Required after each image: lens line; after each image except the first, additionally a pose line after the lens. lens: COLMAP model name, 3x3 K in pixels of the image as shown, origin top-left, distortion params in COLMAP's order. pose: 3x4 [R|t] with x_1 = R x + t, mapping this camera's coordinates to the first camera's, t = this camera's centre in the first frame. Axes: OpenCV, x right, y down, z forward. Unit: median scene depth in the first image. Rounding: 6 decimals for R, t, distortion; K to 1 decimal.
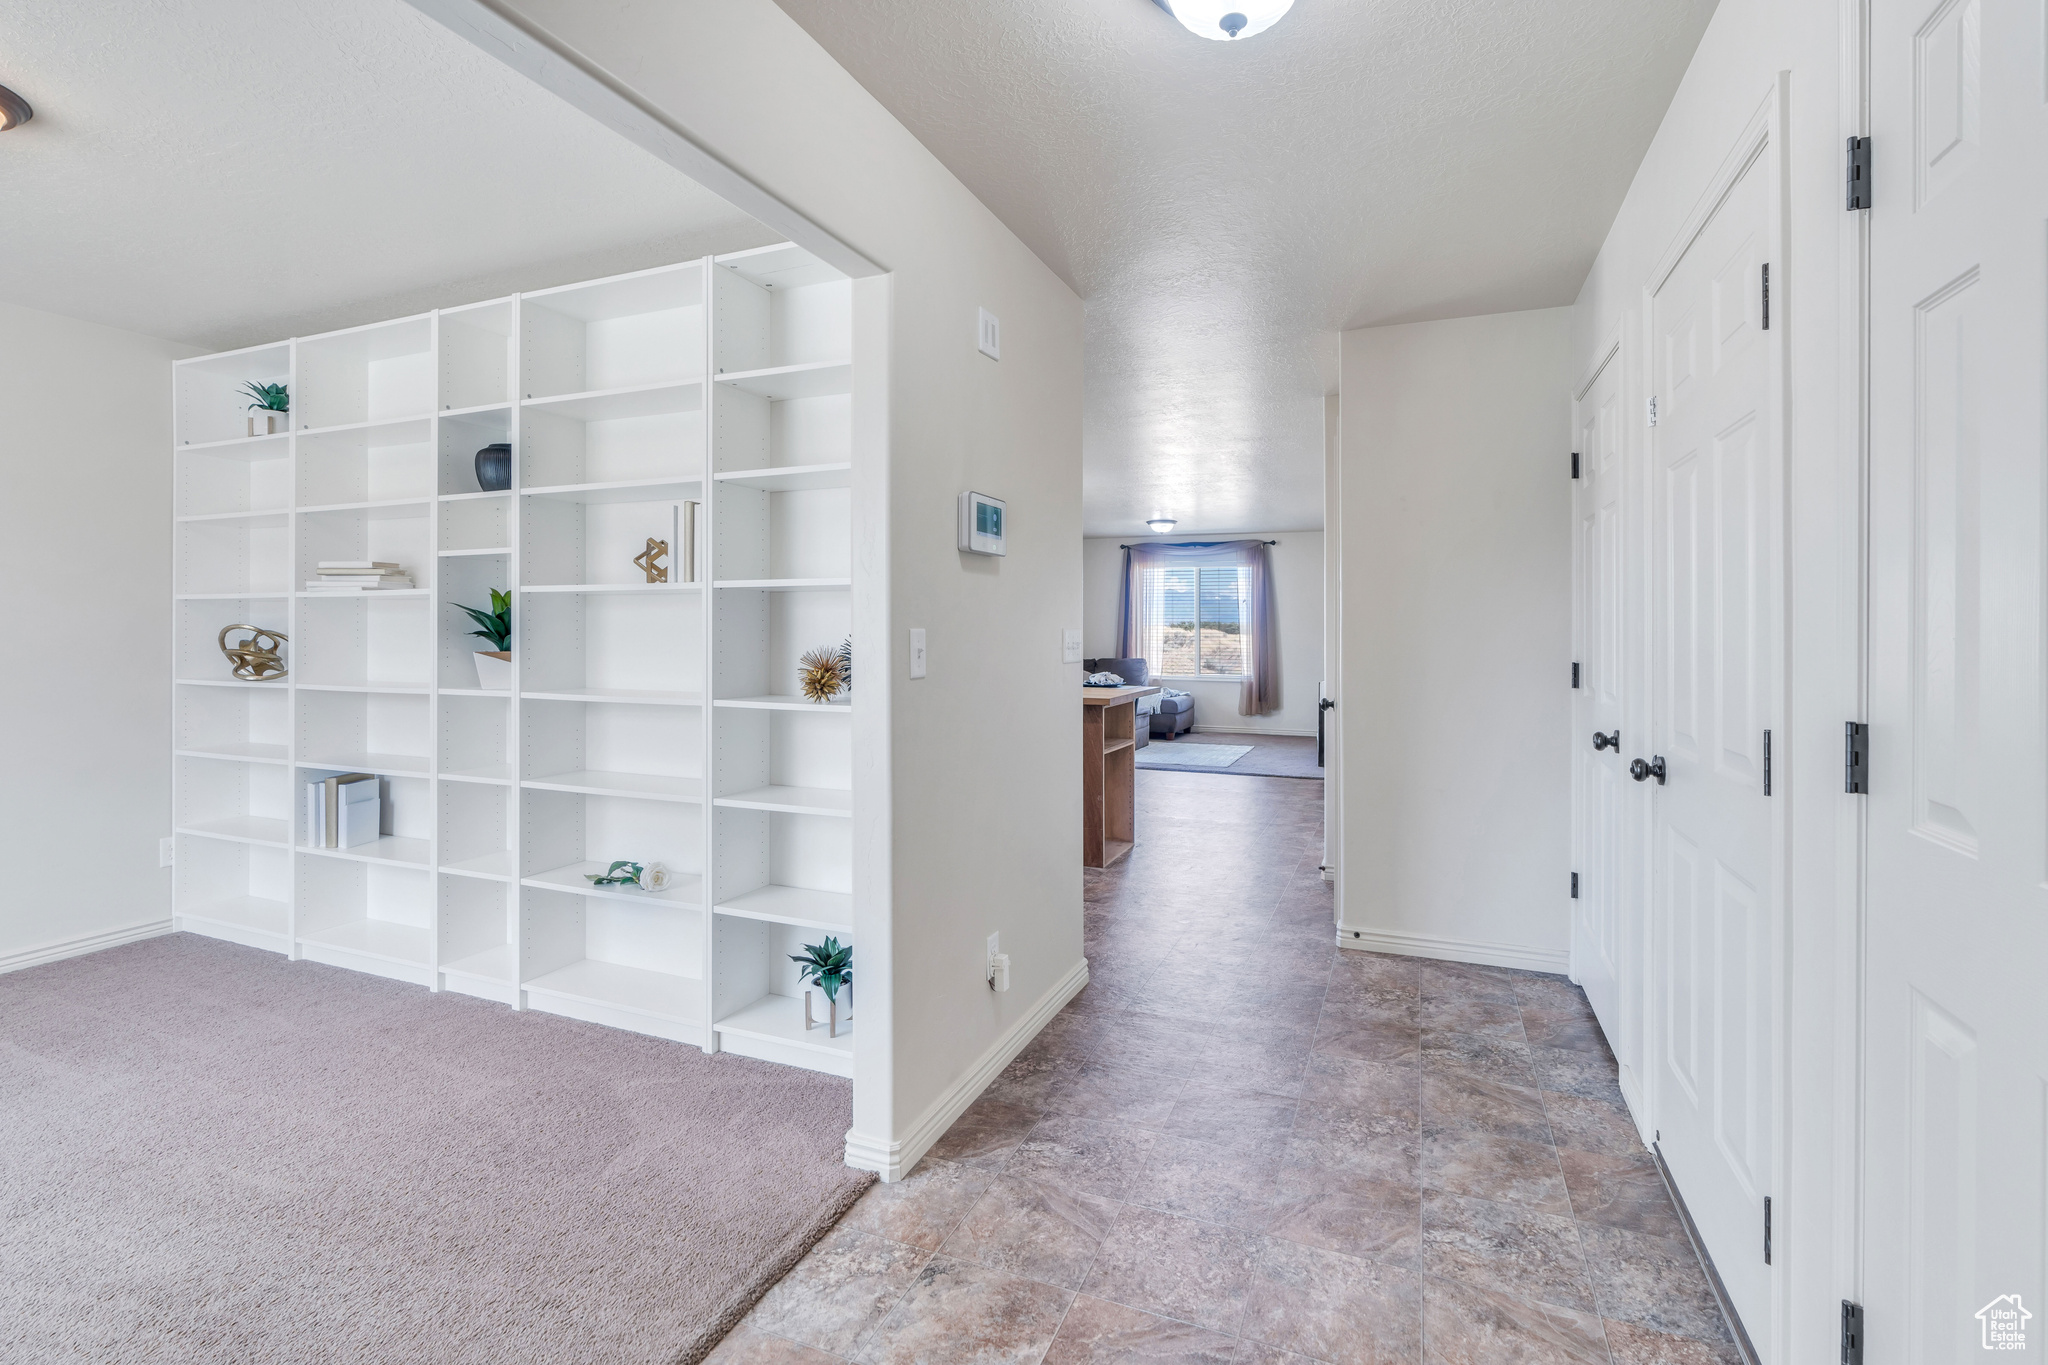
lens RADIAL K [[944.2, 0, 969.9], [0, 944.2, 620.2], [0, 0, 1]] dist [-0.003025, 0.000658]
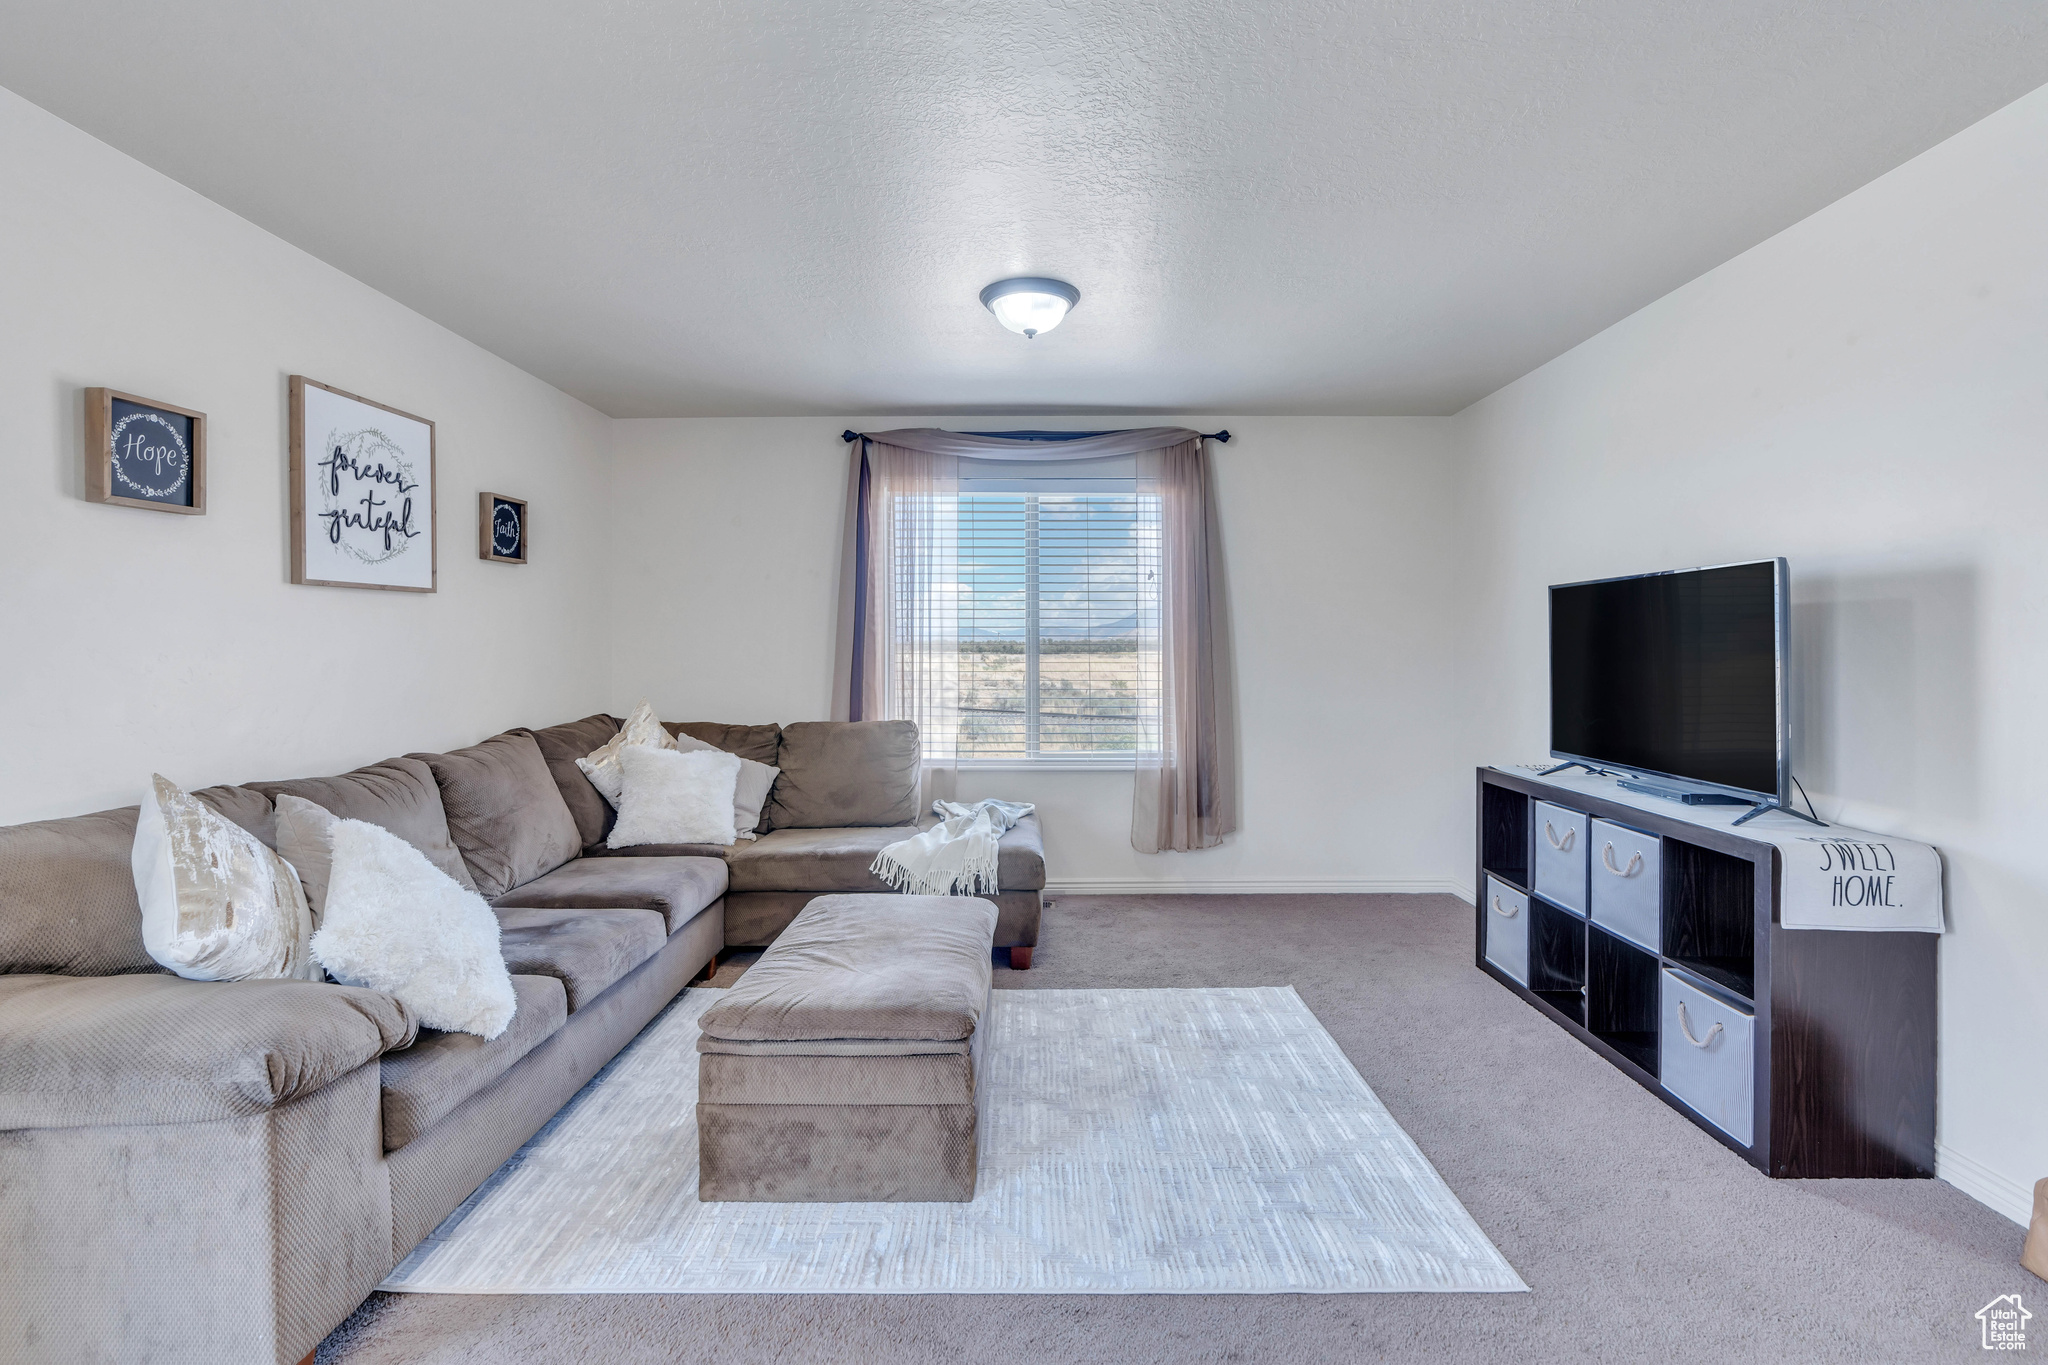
lens RADIAL K [[944.2, 0, 1035.7], [0, 944.2, 656.3], [0, 0, 1]] dist [-0.003025, 0.000658]
pose [[0.900119, -0.010526, 0.435517, 0.063243], [0.002779, 0.999826, 0.018420, 0.006620], [-0.435635, -0.015370, 0.899992, 0.643494]]
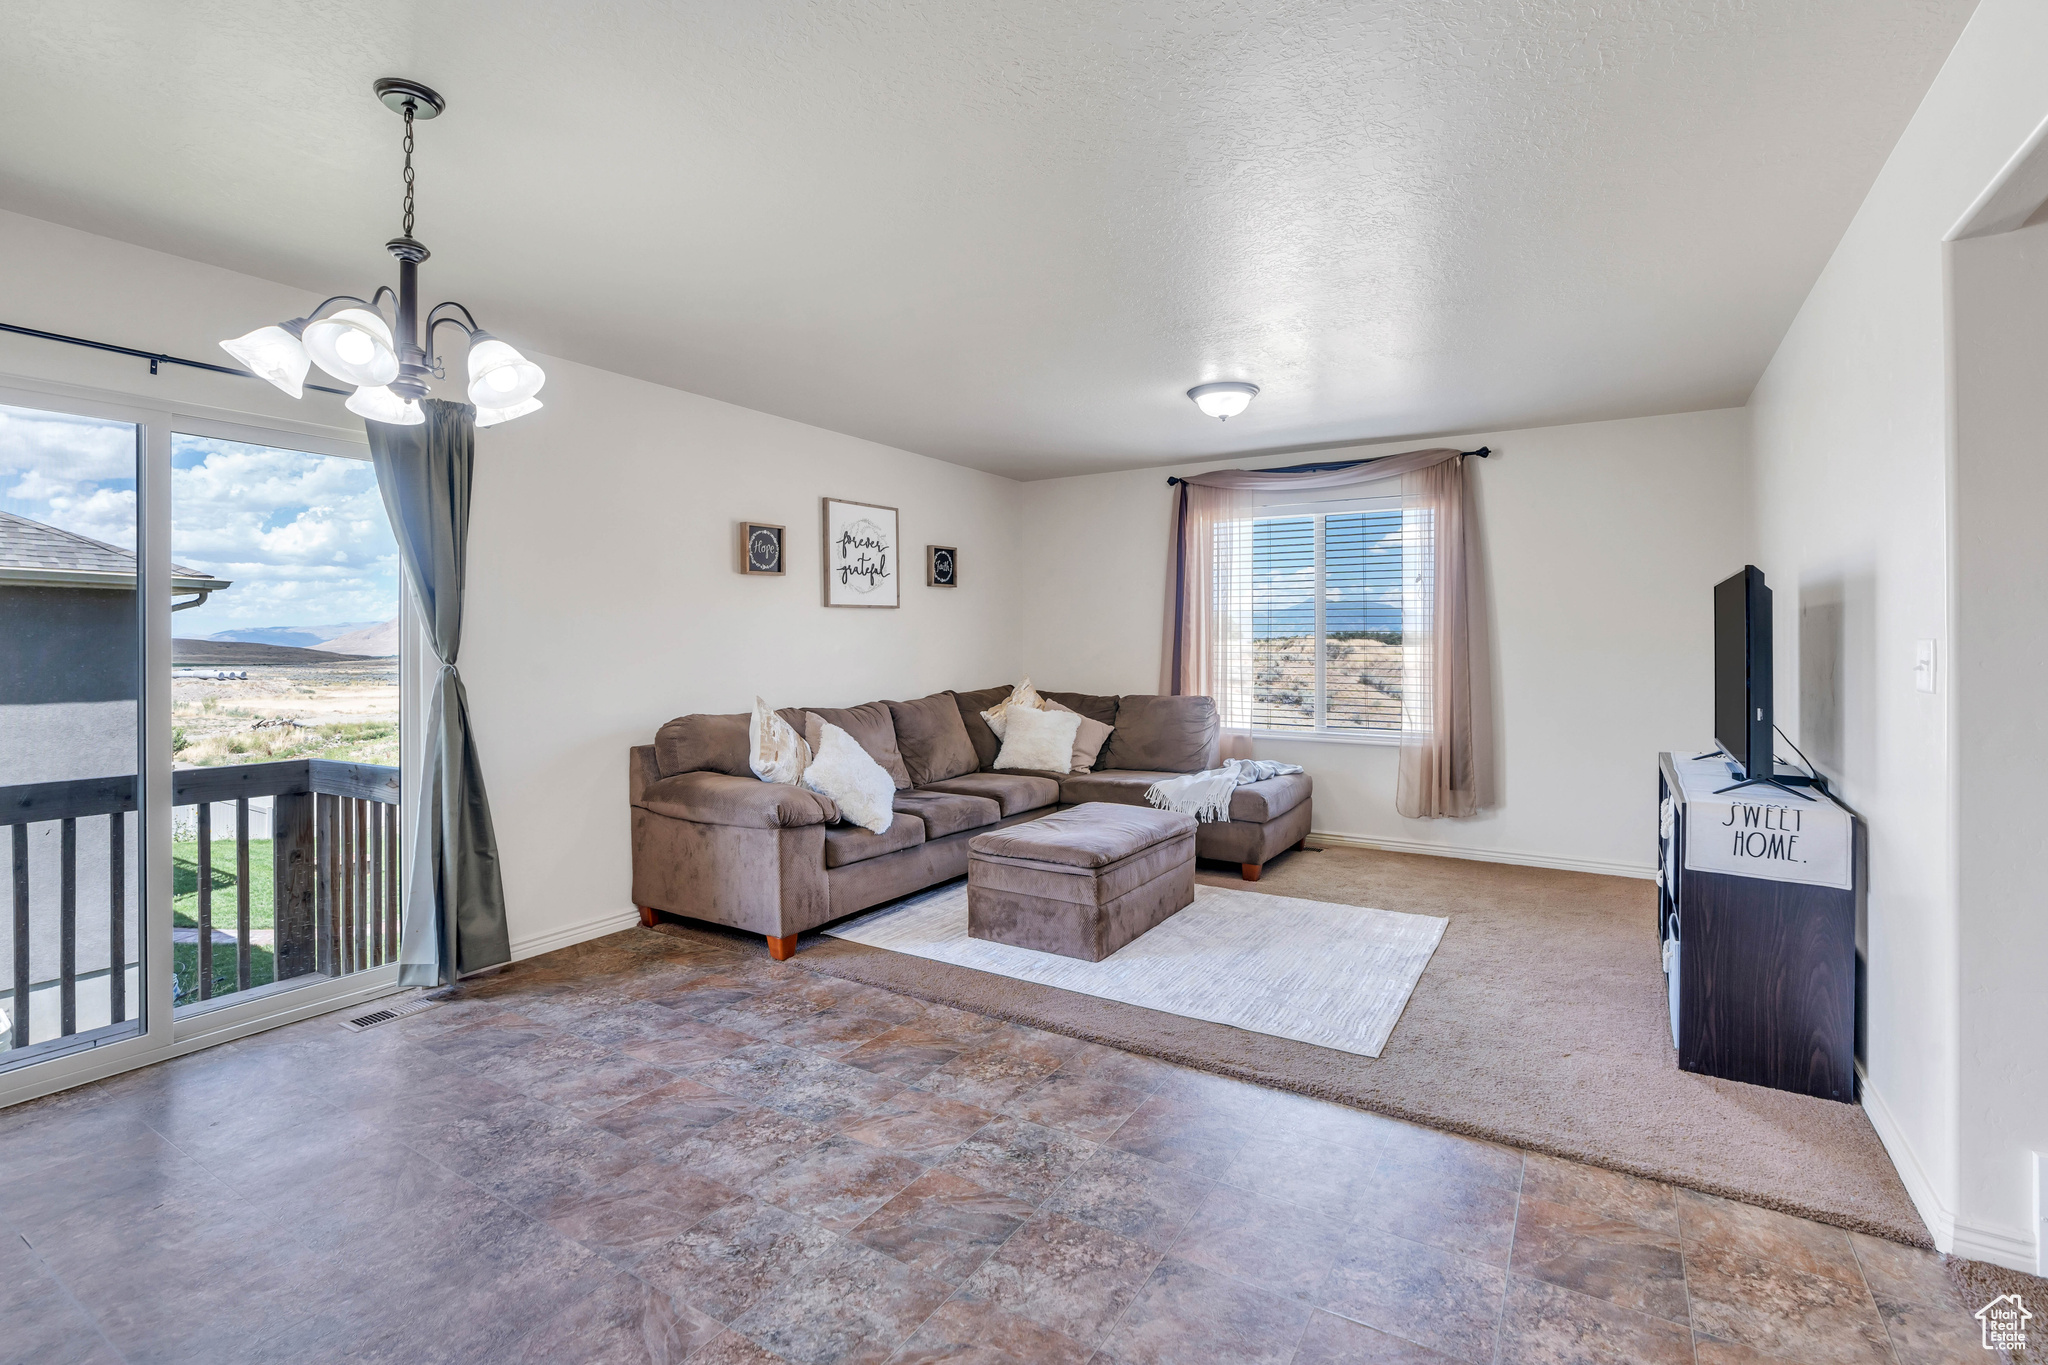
lens RADIAL K [[944.2, 0, 1018.1], [0, 944.2, 662.0], [0, 0, 1]] dist [-0.003025, 0.000658]
pose [[0.994295, -0.002594, -0.106631, 0.138927], [0.005974, 0.999489, 0.031392, 0.005013], [0.106495, -0.031850, 0.993803, 0.497106]]
